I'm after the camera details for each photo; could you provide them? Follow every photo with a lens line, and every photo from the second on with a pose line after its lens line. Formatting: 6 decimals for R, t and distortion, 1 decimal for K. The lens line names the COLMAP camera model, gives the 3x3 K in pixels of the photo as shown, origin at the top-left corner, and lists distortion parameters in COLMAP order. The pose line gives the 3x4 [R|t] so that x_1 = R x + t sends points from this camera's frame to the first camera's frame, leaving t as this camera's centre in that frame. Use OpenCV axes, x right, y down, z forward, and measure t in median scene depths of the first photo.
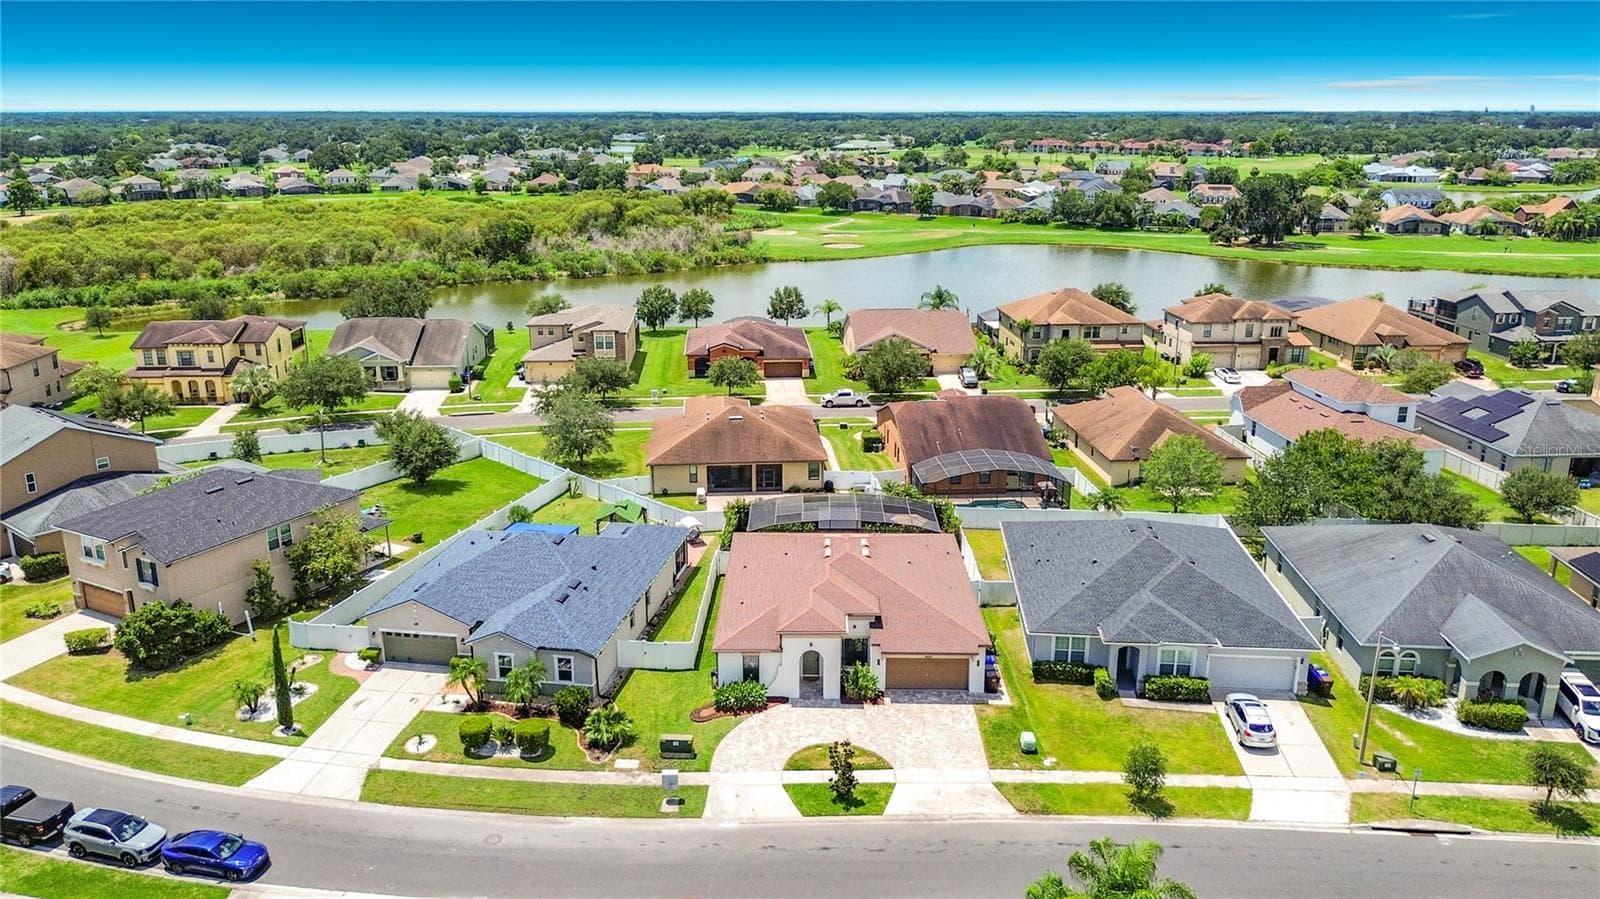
lens RADIAL K [[1144.5, 0, 790.7], [0, 1144.5, 471.4], [0, 0, 1]] dist [0.058994, -0.080245]
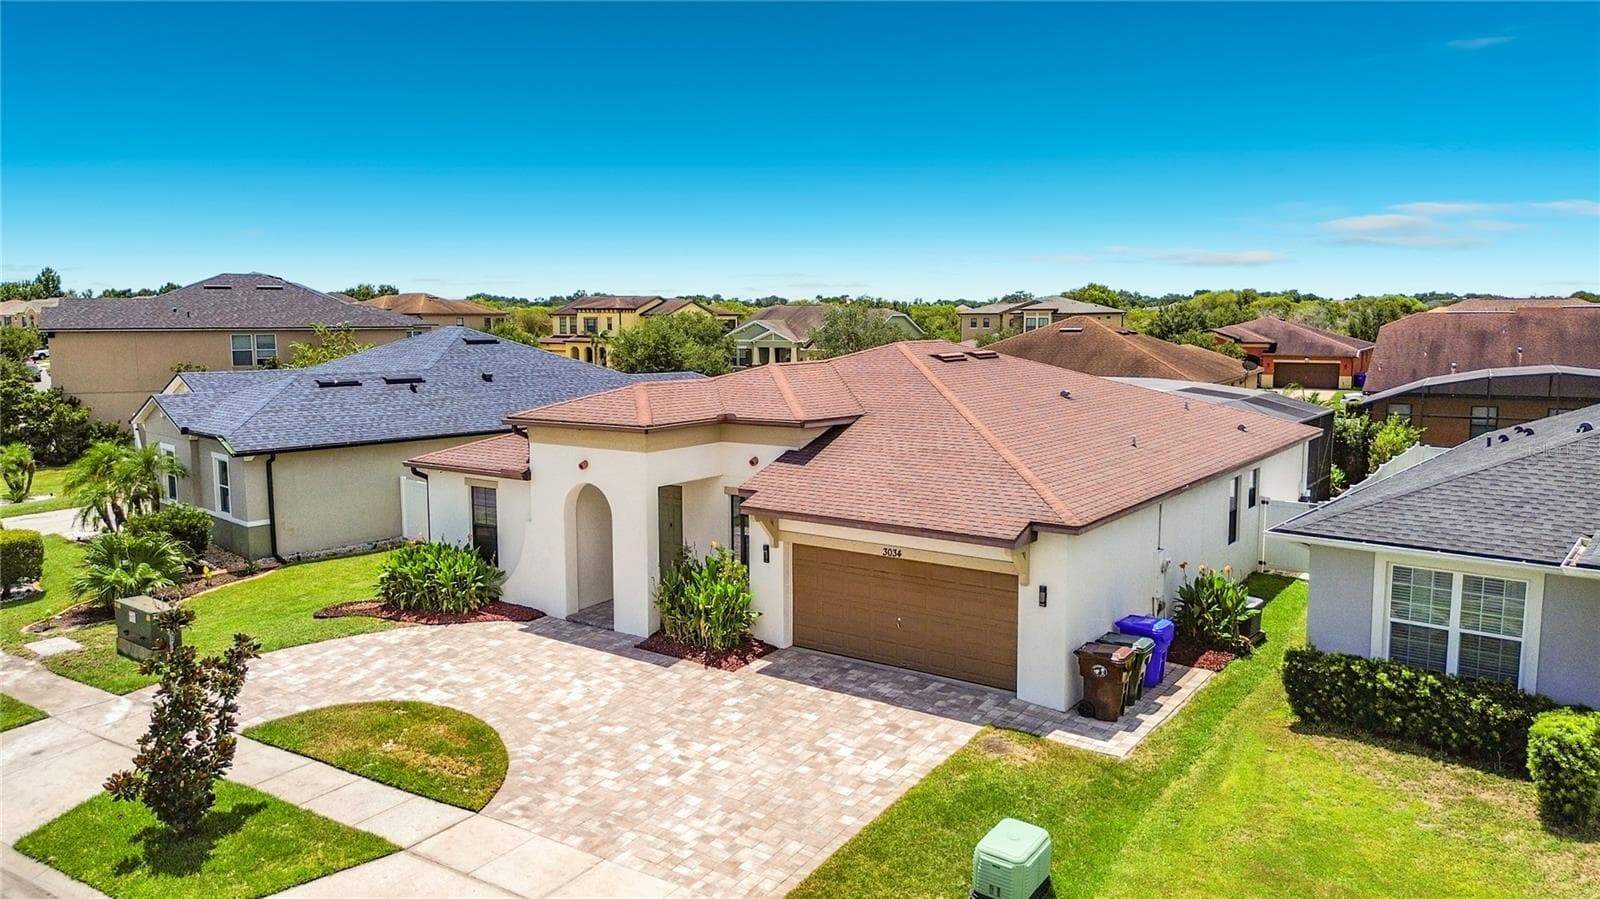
lens RADIAL K [[1144.5, 0, 803.3], [0, 1144.5, 447.0], [0, 0, 1]] dist [0.058994, -0.080245]
pose [[0.826577, 0.064624, -0.559102, 0.177012], [-0.165672, 0.977311, -0.131967, 0.116202], [0.537888, 0.201709, 0.818529, 0.471142]]
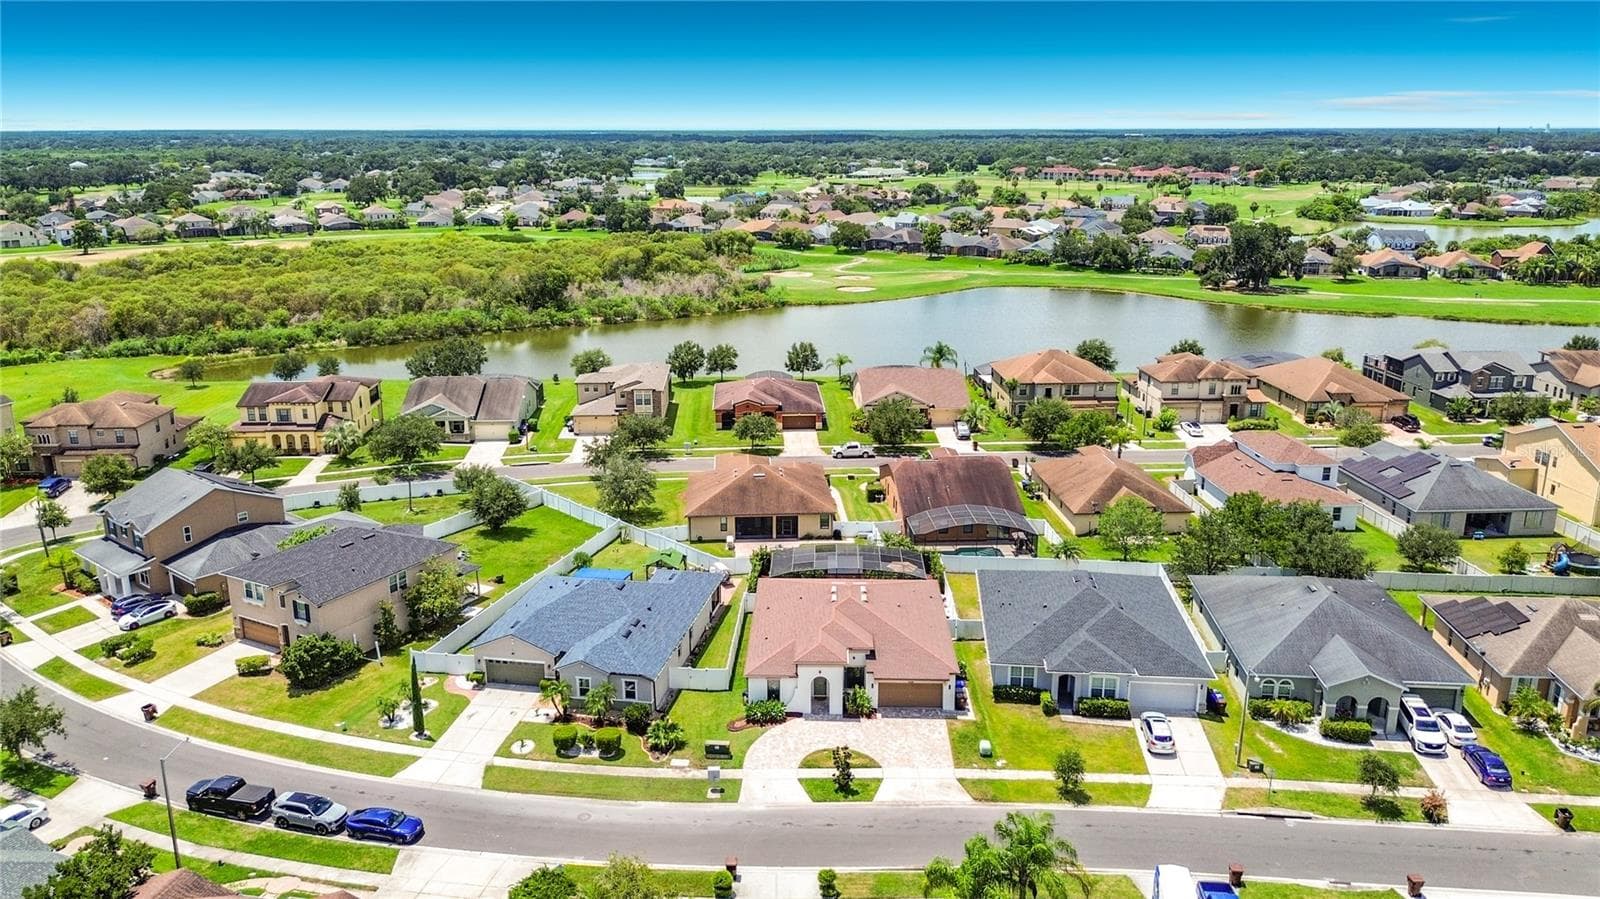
lens RADIAL K [[1144.5, 0, 791.0], [0, 1144.5, 459.2], [0, 0, 1]] dist [0.058994, -0.080245]
pose [[0.999902, 0.002910, -0.013679, 0.001291], [-0.003217, 0.999742, -0.022500, -0.038437], [0.013610, 0.022541, 0.999653, -0.193518]]
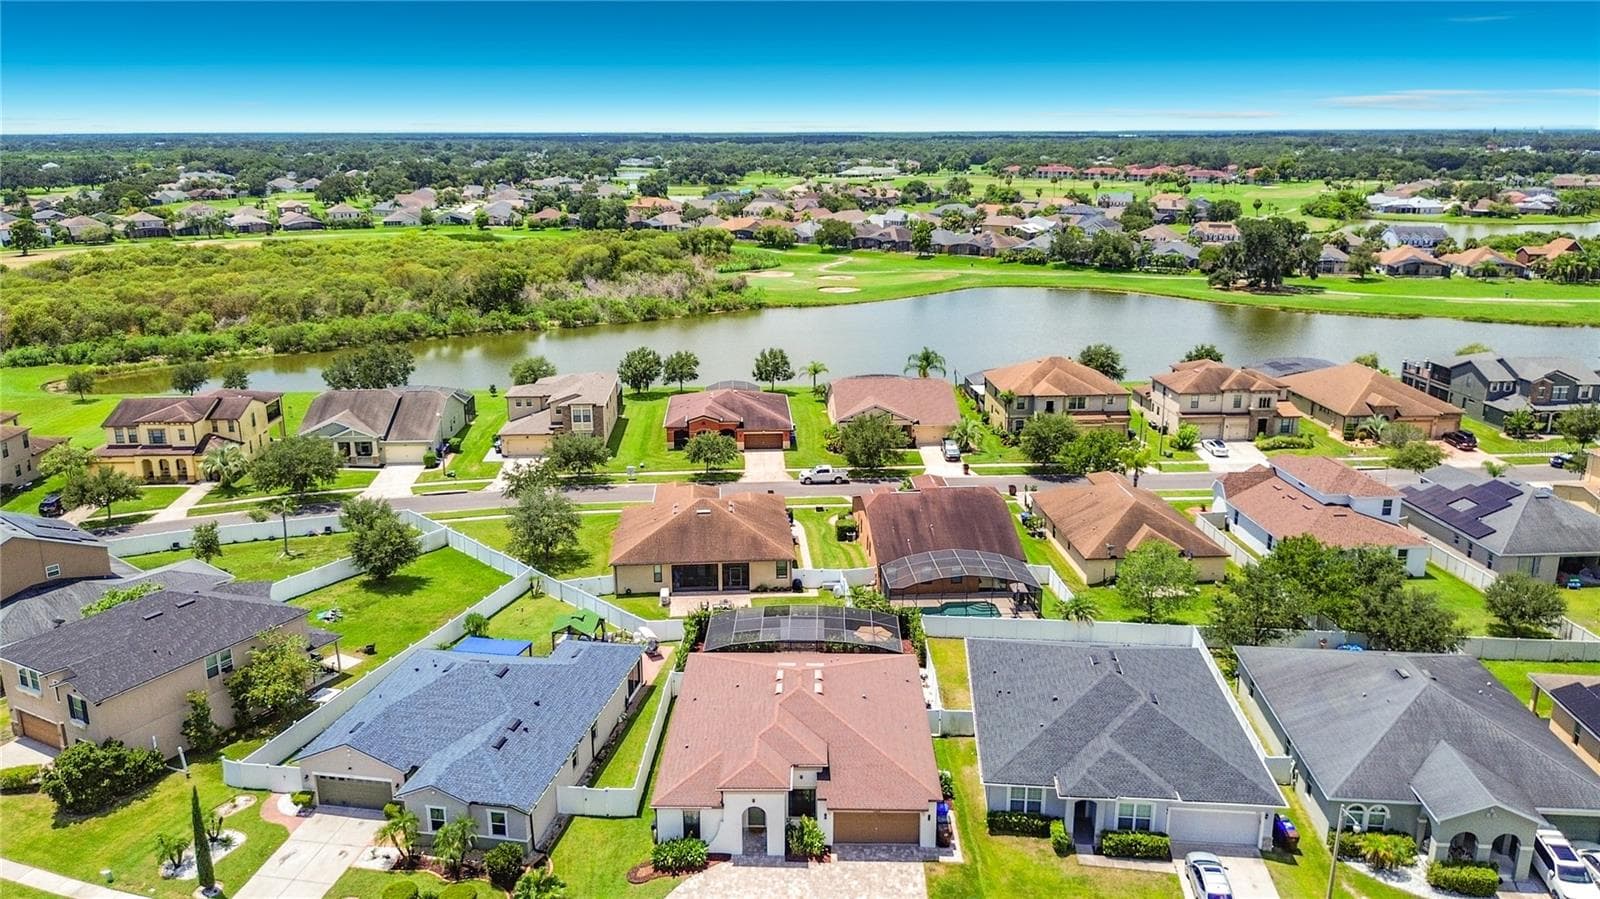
lens RADIAL K [[1144.5, 0, 790.5], [0, 1144.5, 463.1], [0, 0, 1]] dist [0.058994, -0.080245]
pose [[0.999961, -0.000120, -0.008877, 0.036591], [-0.000071, 0.999768, -0.021539, -0.070359], [0.008878, 0.021538, 0.999729, 0.020017]]
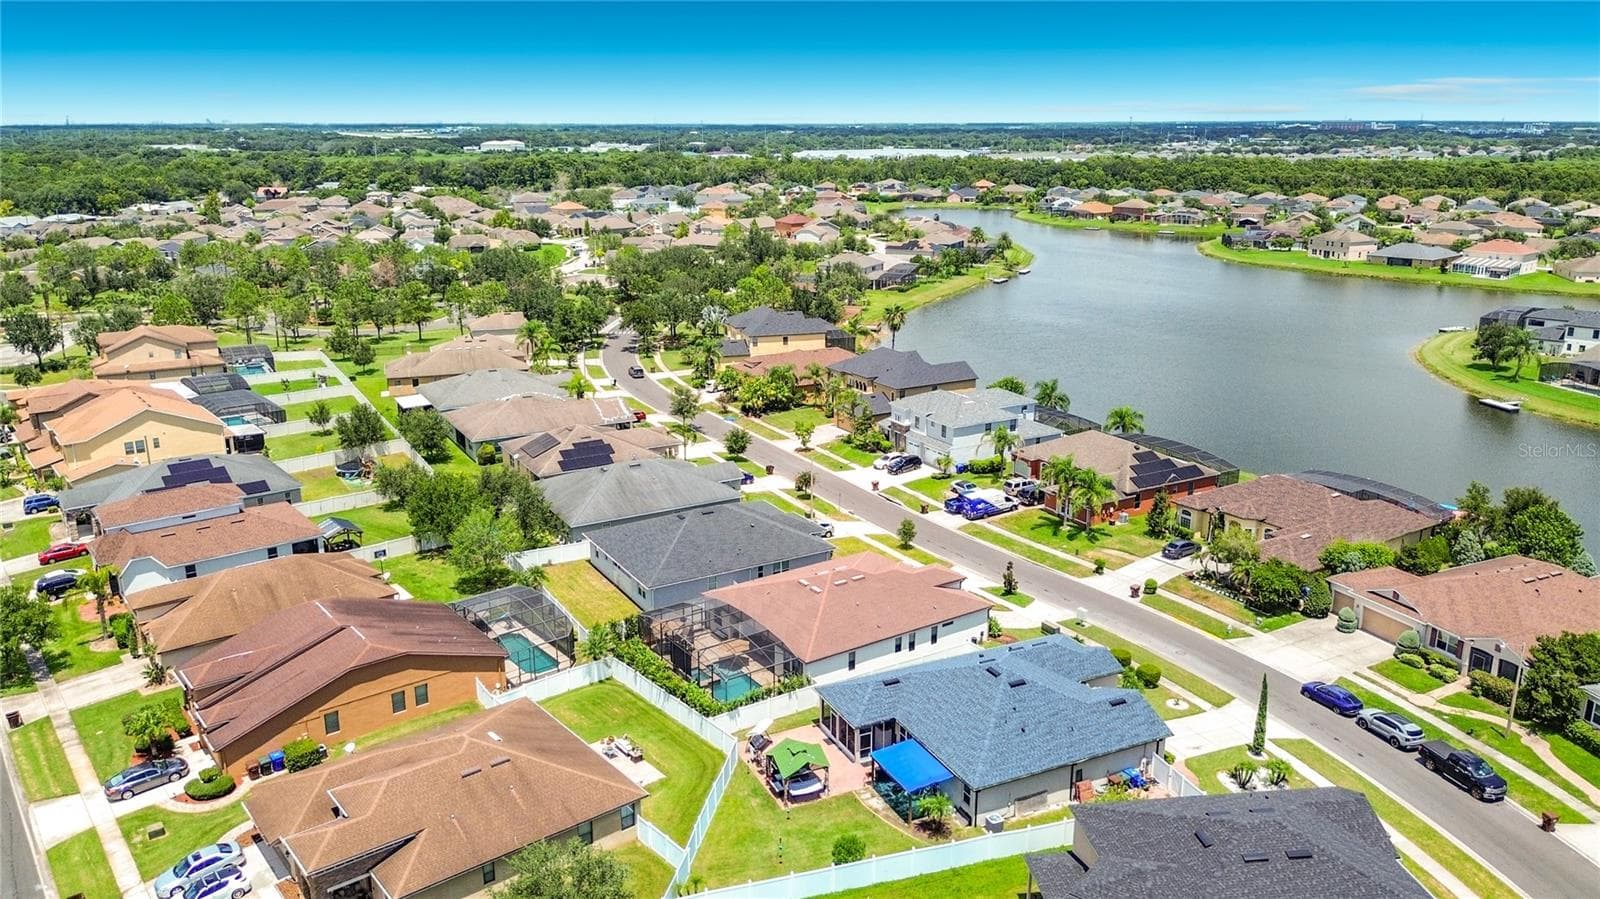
lens RADIAL K [[1144.5, 0, 806.3], [0, 1144.5, 441.7], [0, 0, 1]] dist [0.058994, -0.080245]
pose [[-0.582535, -0.218832, 0.782793, -0.659770], [0.241143, 0.873185, 0.423554, -0.454073], [-0.776211, 0.435500, -0.455891, 1.127890]]
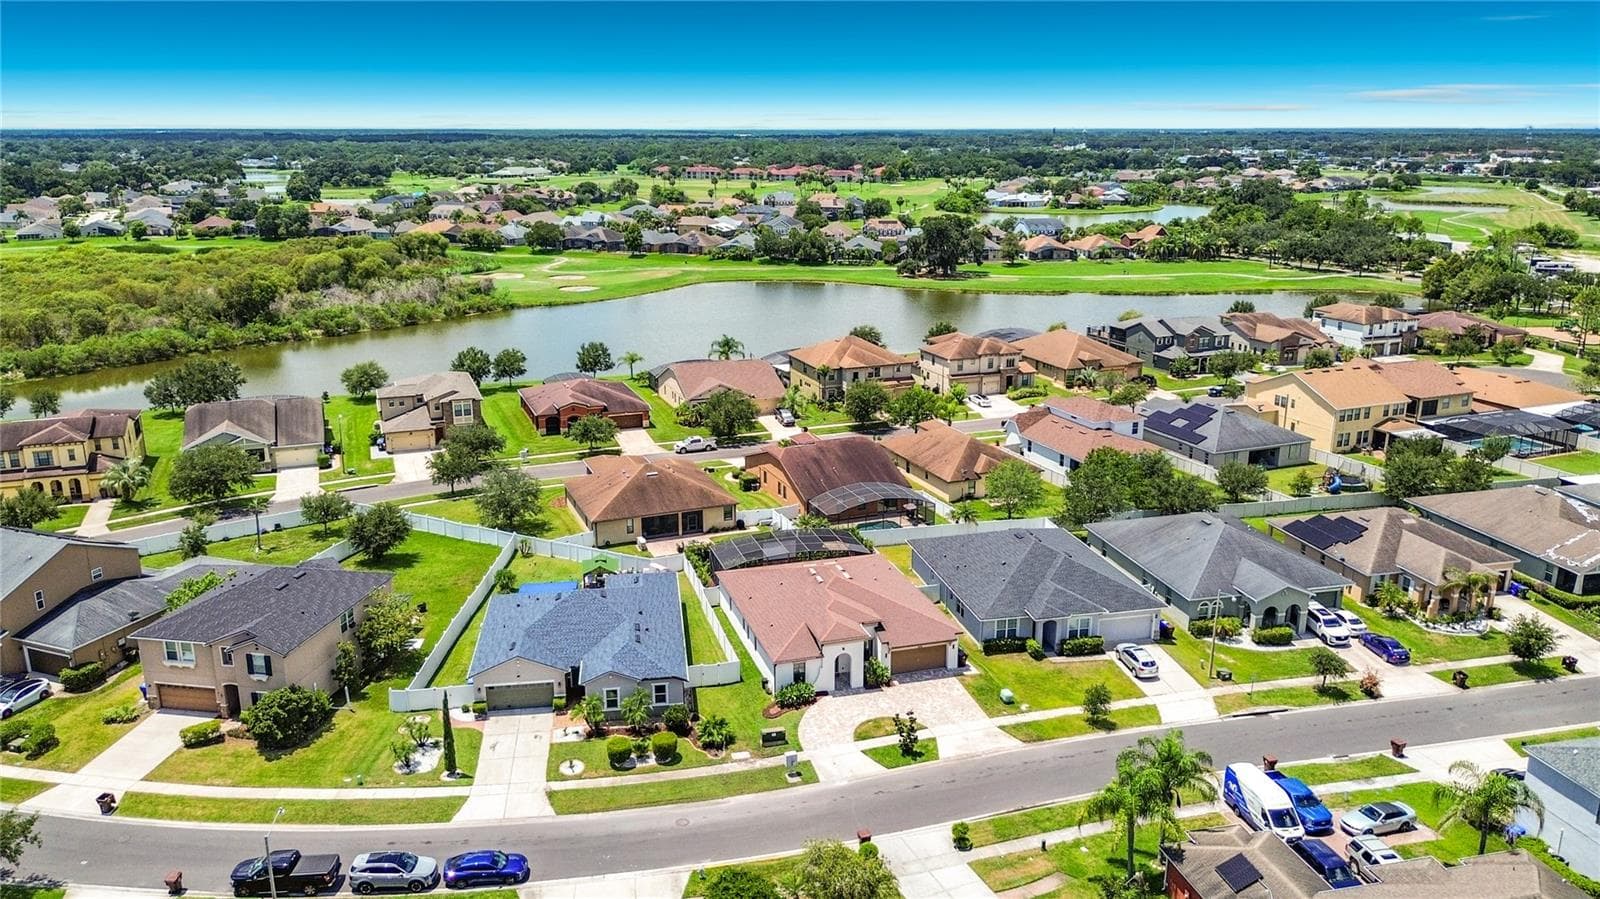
lens RADIAL K [[1144.5, 0, 784.0], [0, 1144.5, 457.7], [0, 0, 1]] dist [0.058994, -0.080245]
pose [[0.953651, -0.083679, 0.289045, -0.266115], [0.090446, 0.995850, -0.010111, -0.040877], [-0.286999, 0.035785, 0.957262, -0.173171]]
